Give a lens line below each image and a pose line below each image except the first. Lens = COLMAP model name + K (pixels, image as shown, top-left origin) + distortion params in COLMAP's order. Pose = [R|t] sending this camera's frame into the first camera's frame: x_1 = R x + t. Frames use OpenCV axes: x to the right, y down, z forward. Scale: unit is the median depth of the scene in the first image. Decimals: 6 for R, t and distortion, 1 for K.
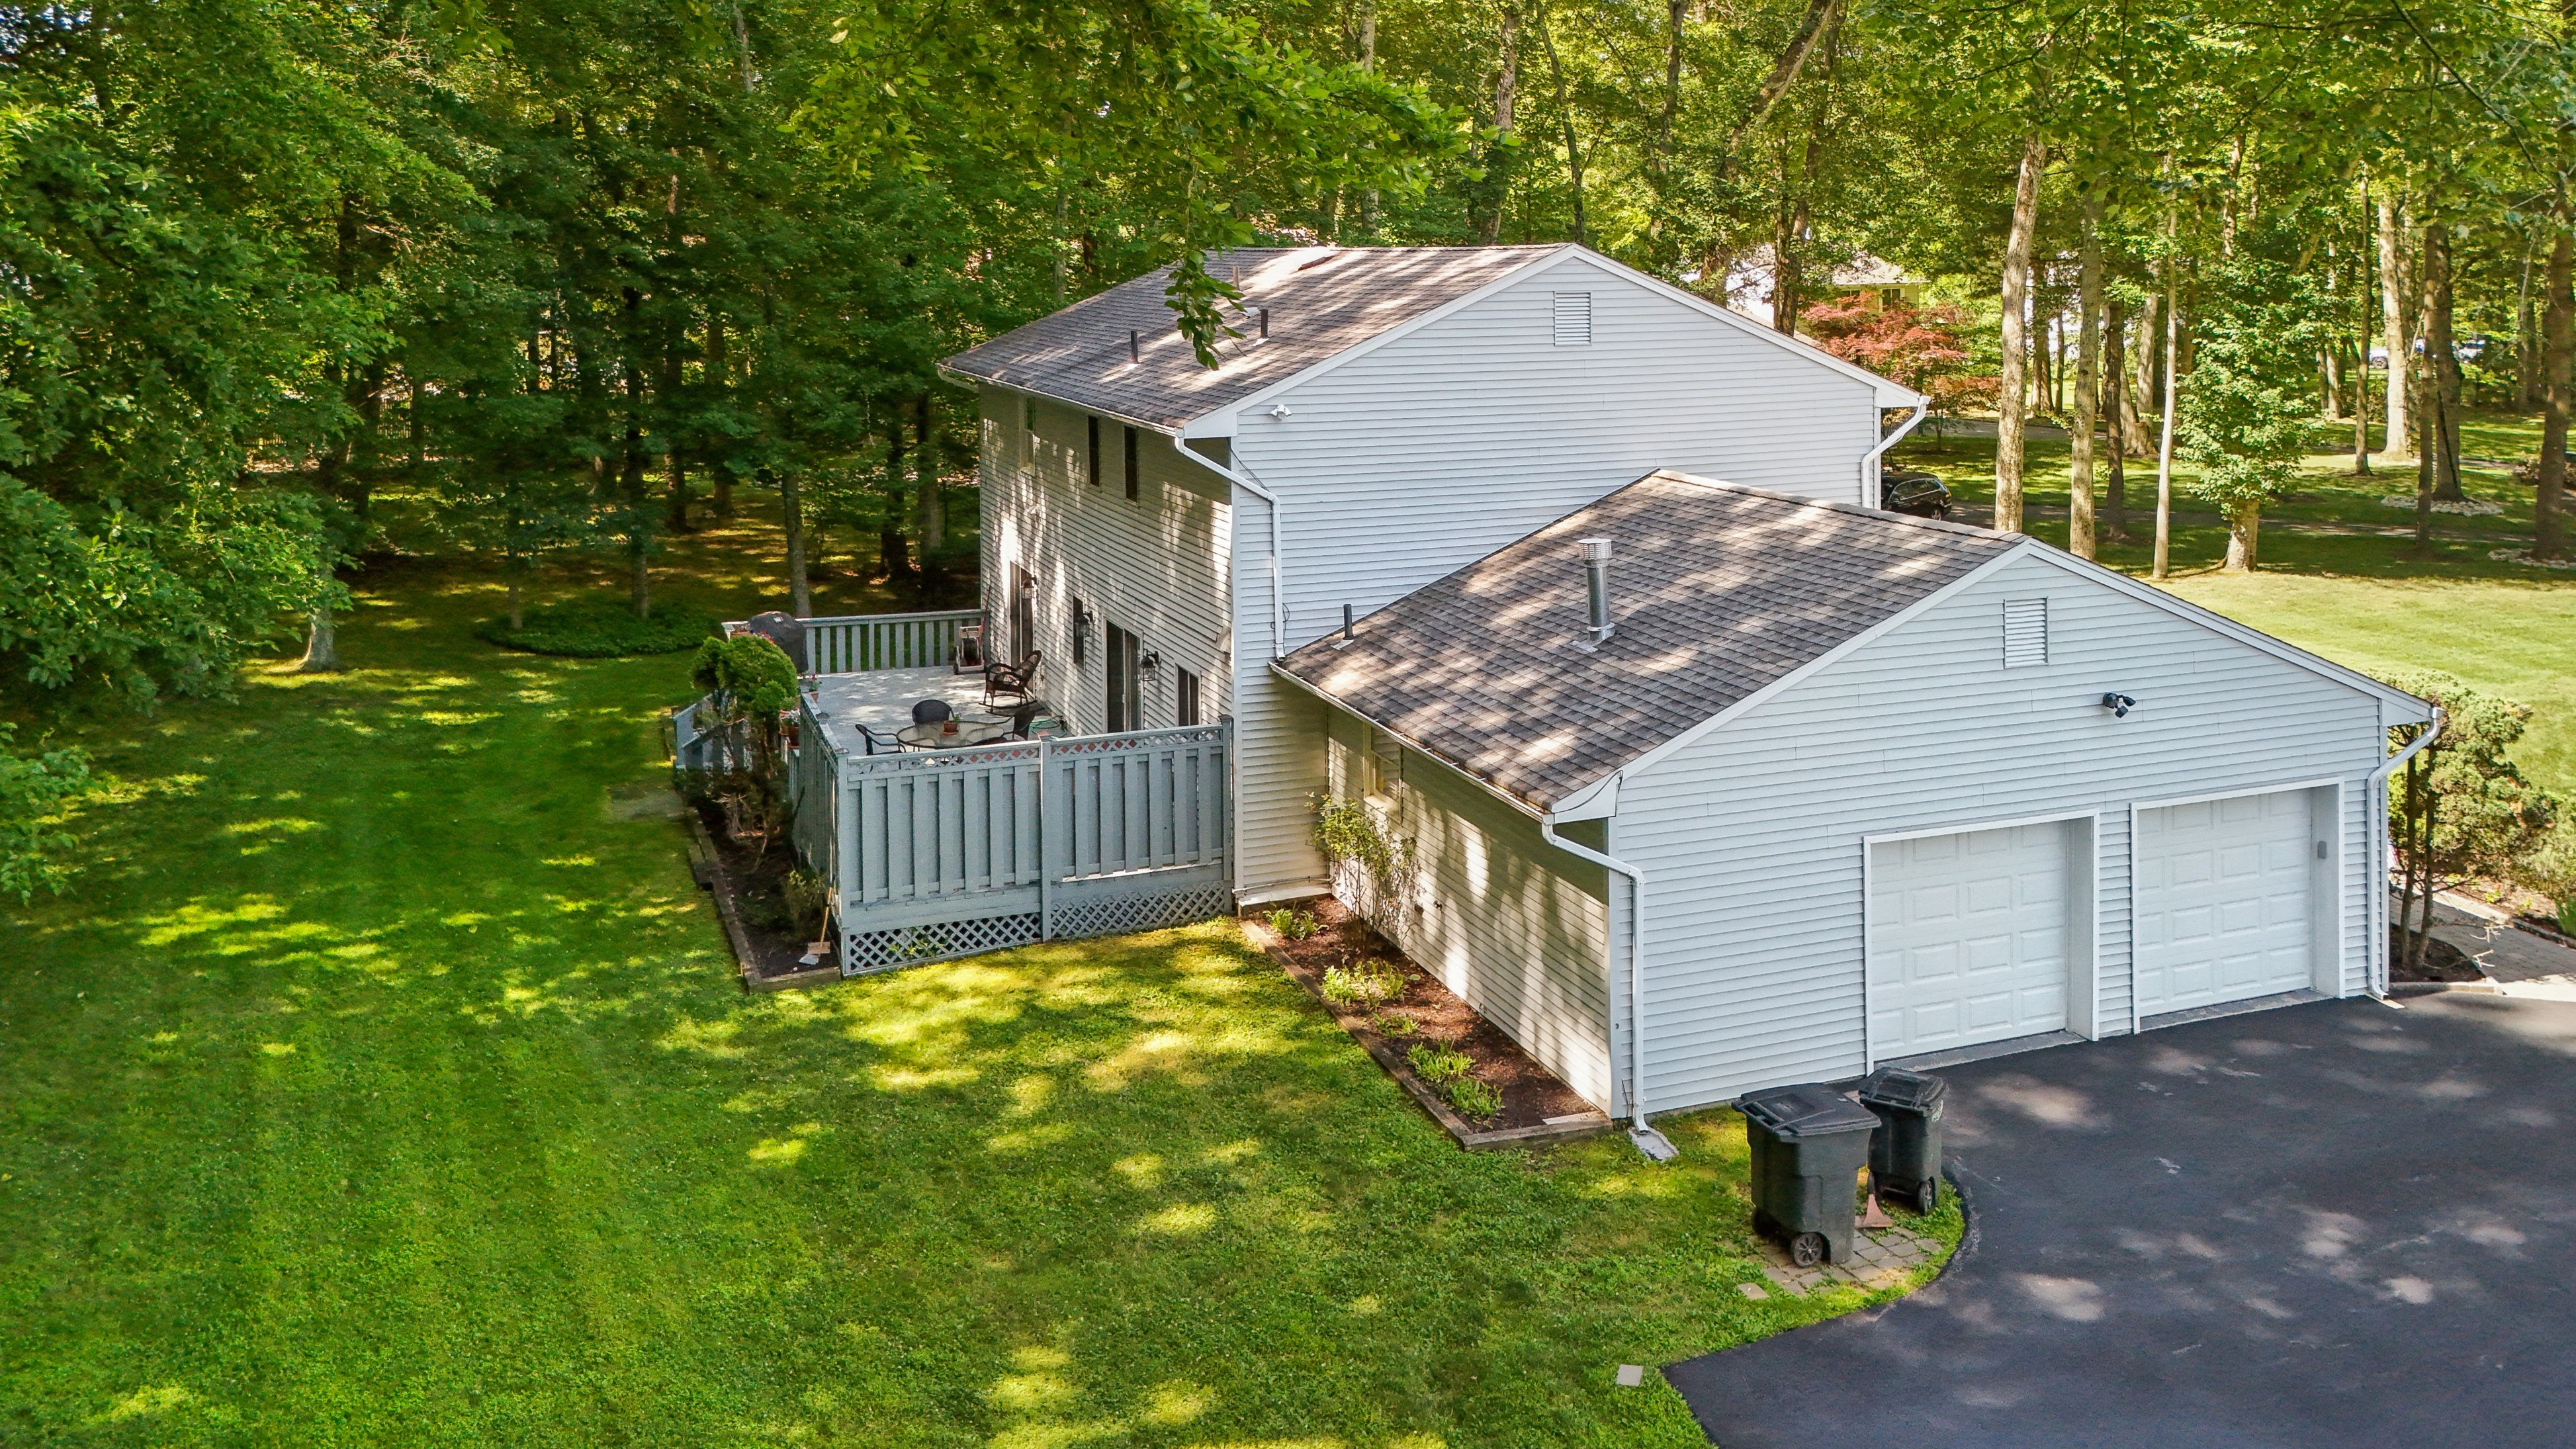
lens RADIAL K [[1890.7, 0, 1288.0], [0, 1890.7, 724.5], [0, 0, 1]] dist [0.084917, -0.072281]
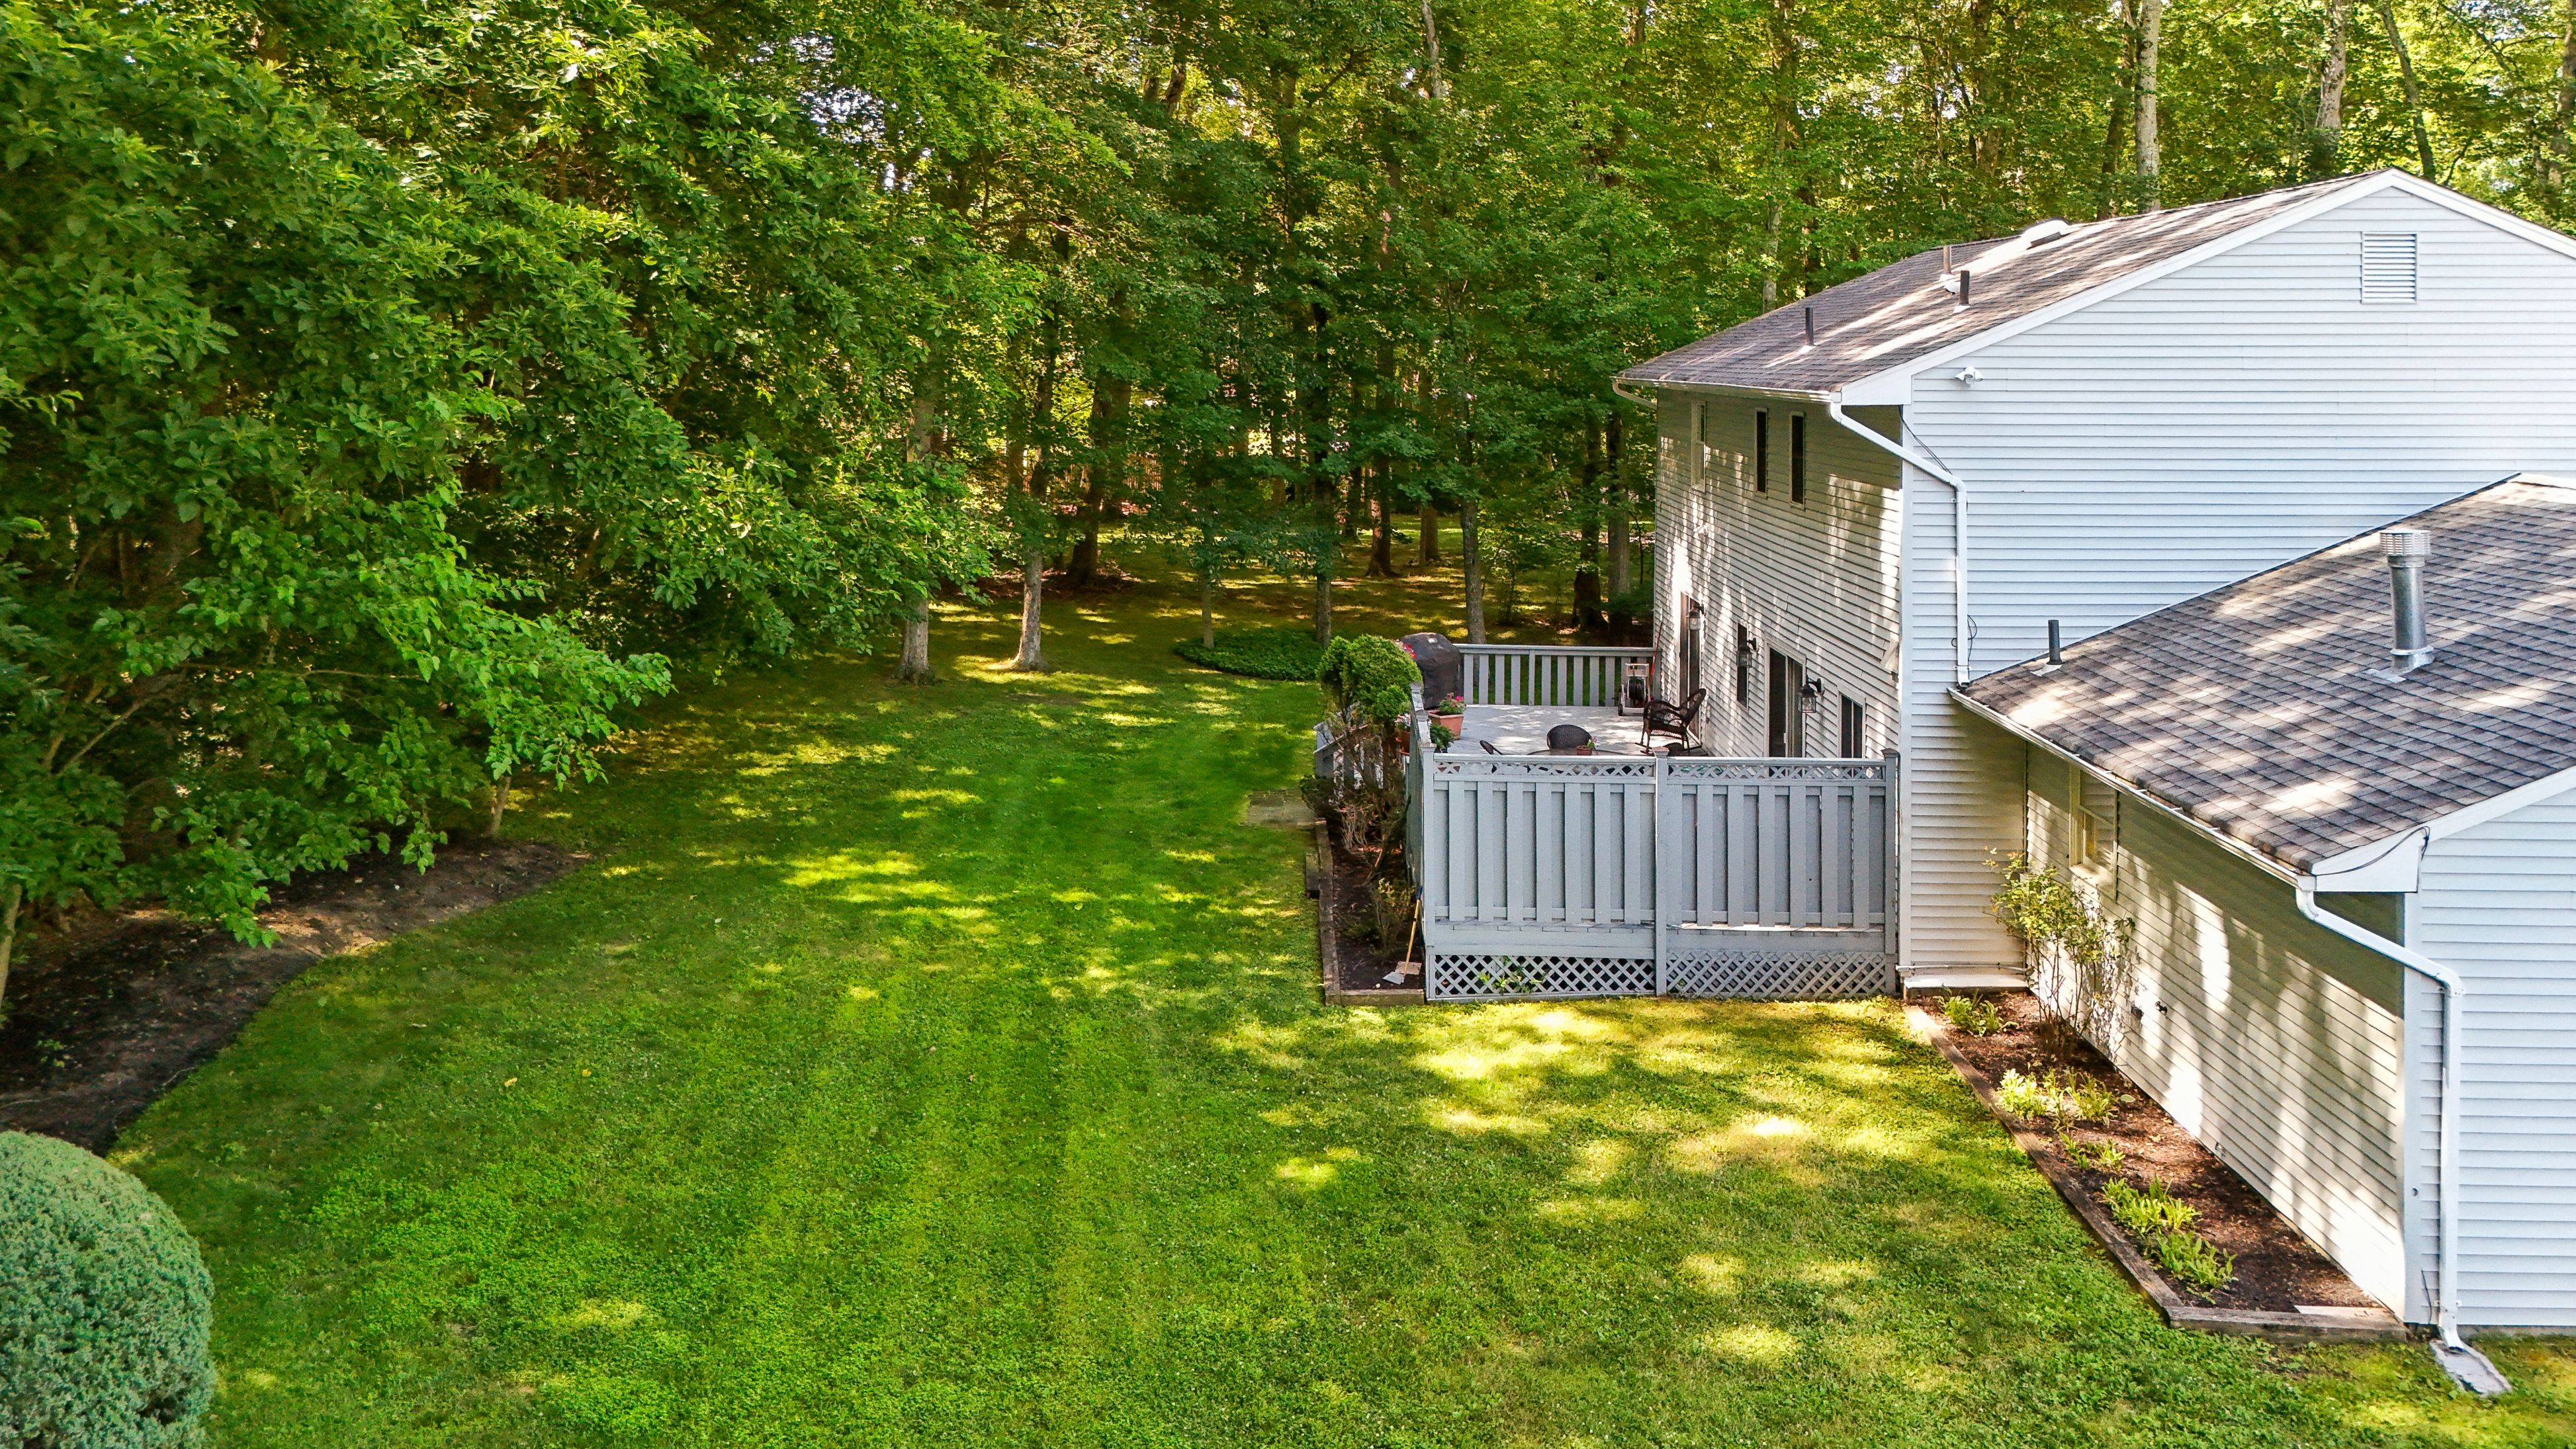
lens RADIAL K [[1861.1, 0, 1287.8], [0, 1861.1, 664.0], [0, 0, 1]] dist [0.083924, -0.080079]
pose [[0.922506, 0.048725, -0.382895, 0.042391], [-0.080424, 0.994492, -0.067211, 0.039426], [0.377512, 0.092796, 0.921343, 0.142351]]
